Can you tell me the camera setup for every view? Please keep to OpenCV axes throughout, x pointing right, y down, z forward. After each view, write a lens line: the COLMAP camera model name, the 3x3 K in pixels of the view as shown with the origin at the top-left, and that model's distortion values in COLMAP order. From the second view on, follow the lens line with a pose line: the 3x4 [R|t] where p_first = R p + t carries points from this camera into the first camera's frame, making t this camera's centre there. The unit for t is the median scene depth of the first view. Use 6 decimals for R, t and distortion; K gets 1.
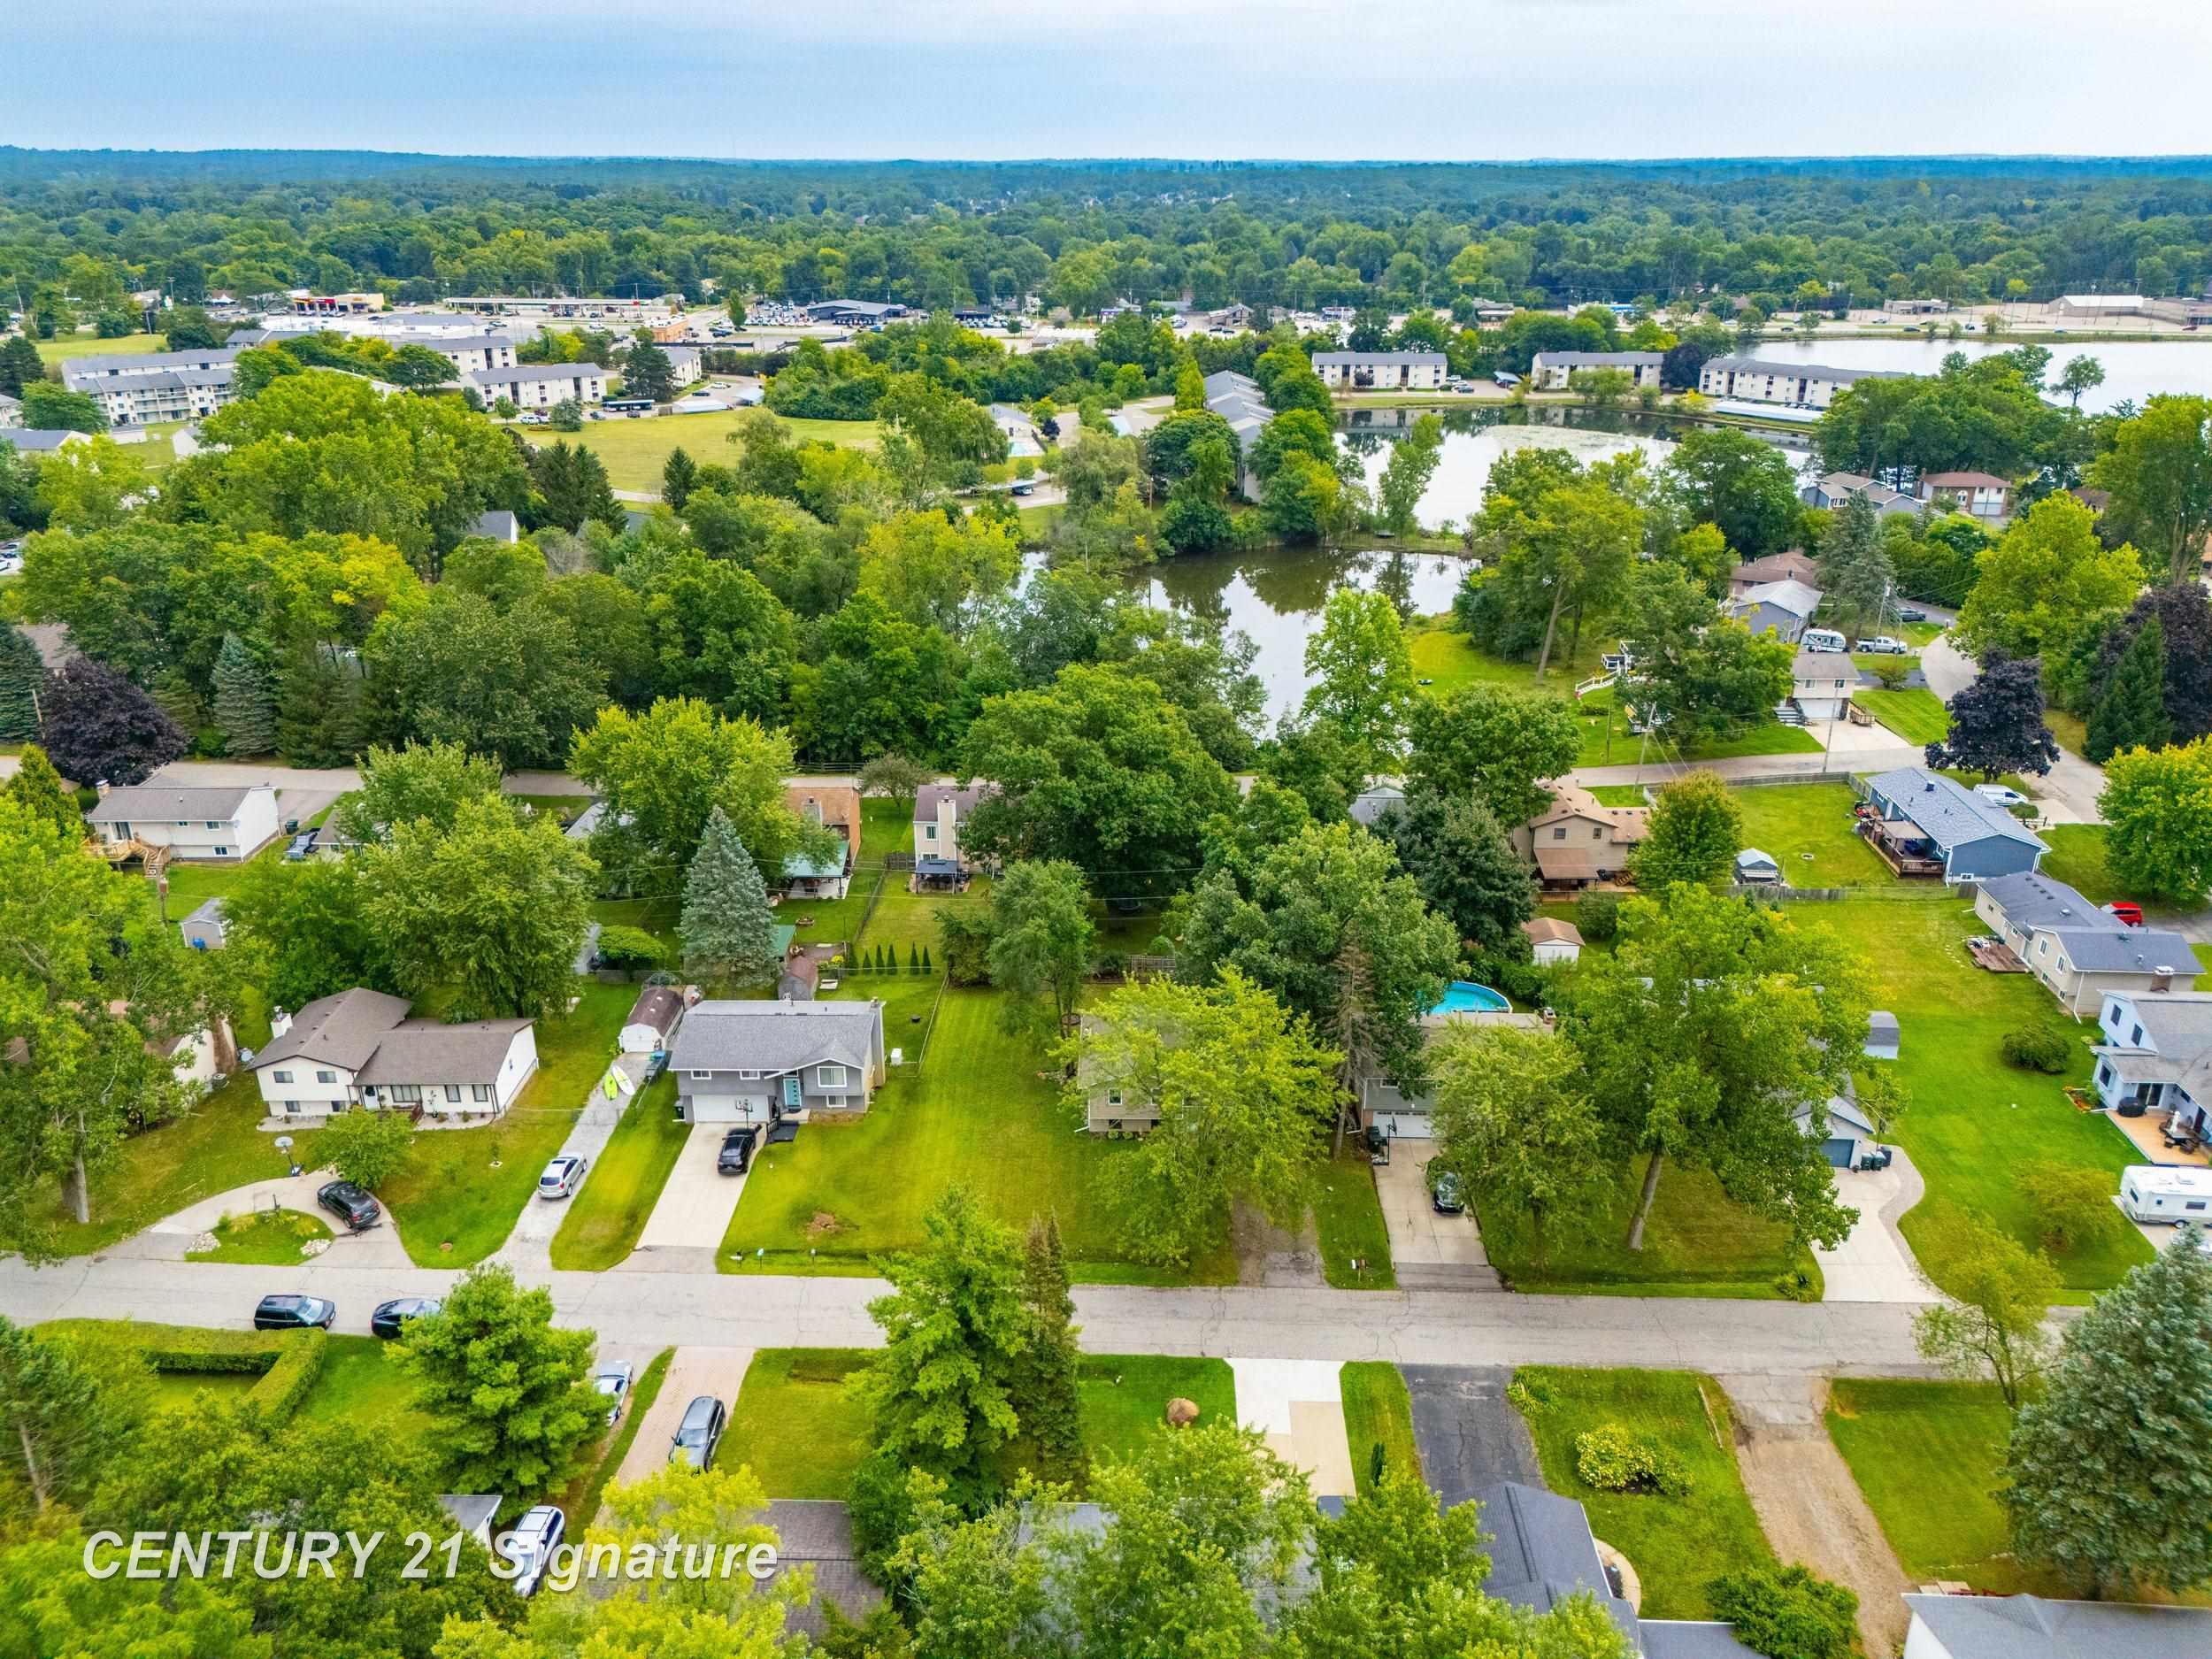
lens RADIAL K [[1630.3, 0, 1115.3], [0, 1630.3, 828.2], [0, 0, 1]] dist [0.059858, -0.053301]
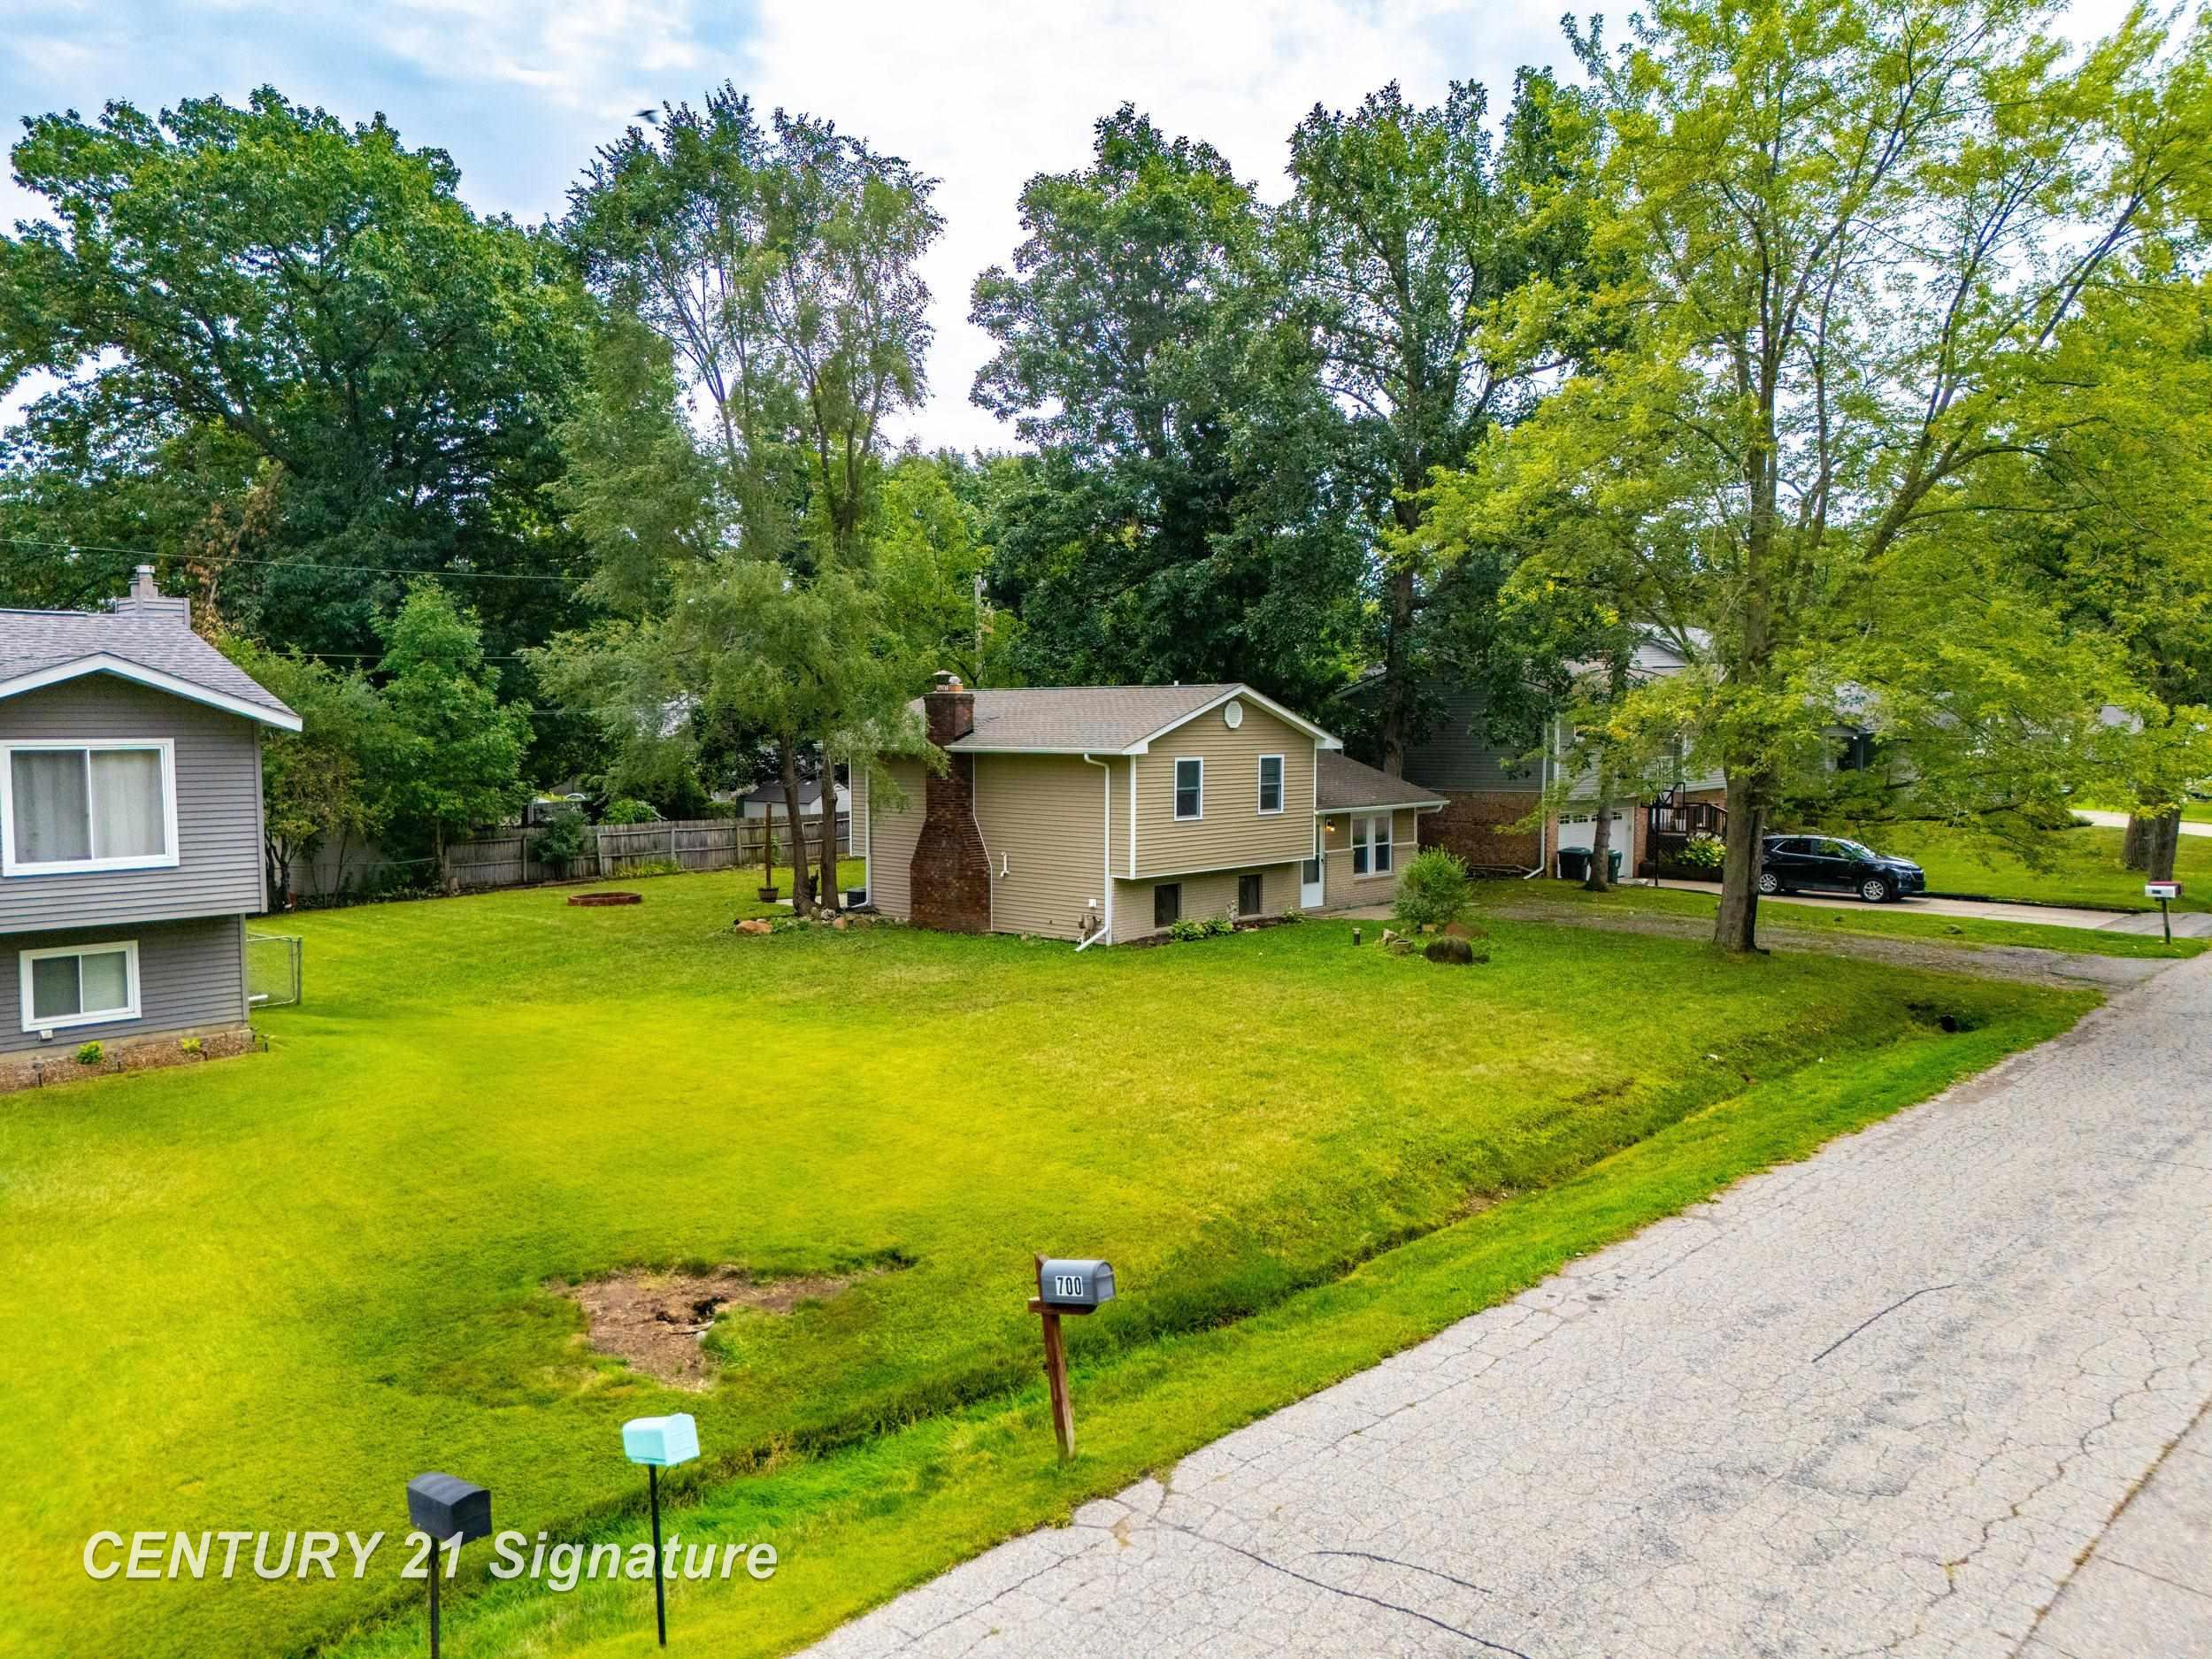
lens RADIAL K [[1630.3, 0, 1116.6], [0, 1630.3, 836.1], [0, 0, 1]] dist [0.059858, -0.053301]
pose [[0.656701, -0.055489, 0.752107, -0.067071], [0.287027, 0.940625, -0.181220, 0.062552], [-0.697395, 0.334883, 0.633636, 0.227554]]
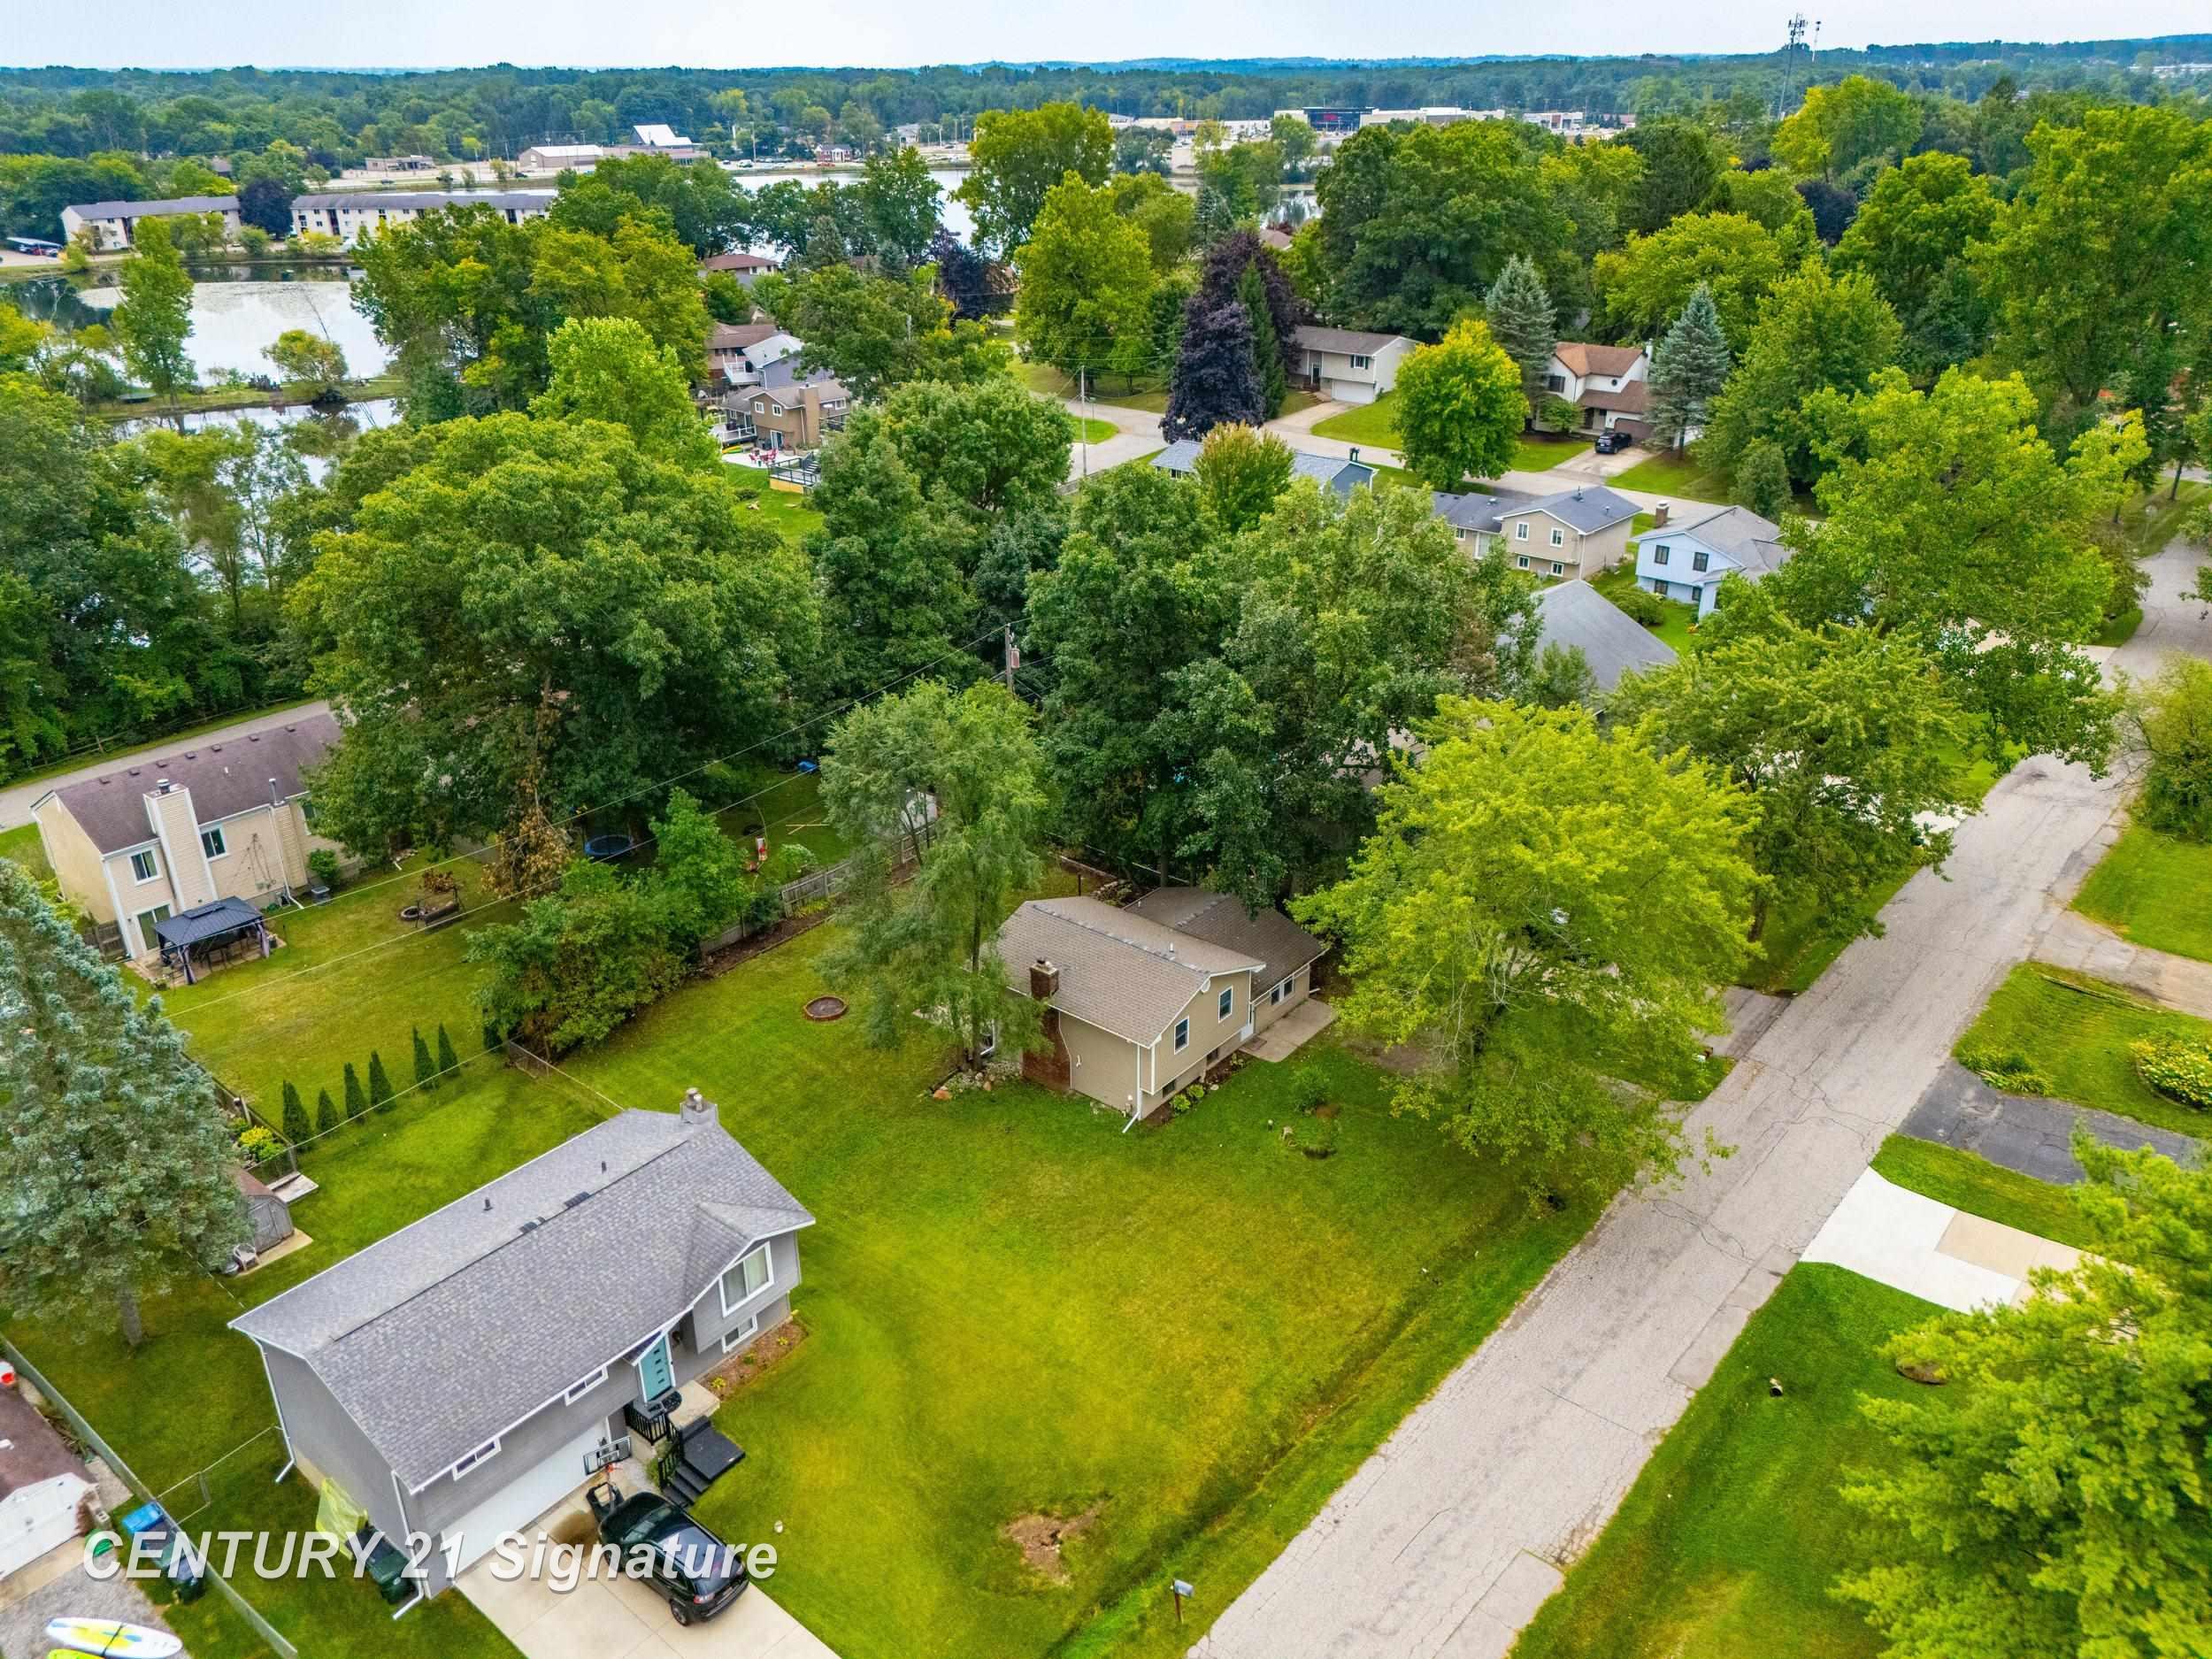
lens RADIAL K [[1630.3, 0, 1116.7], [0, 1630.3, 833.2], [0, 0, 1]] dist [0.059858, -0.053301]
pose [[0.621184, -0.337935, 0.707058, -0.108451], [0.304927, 0.935372, 0.179164, -0.002530], [-0.721907, 0.104307, 0.684083, 0.173302]]
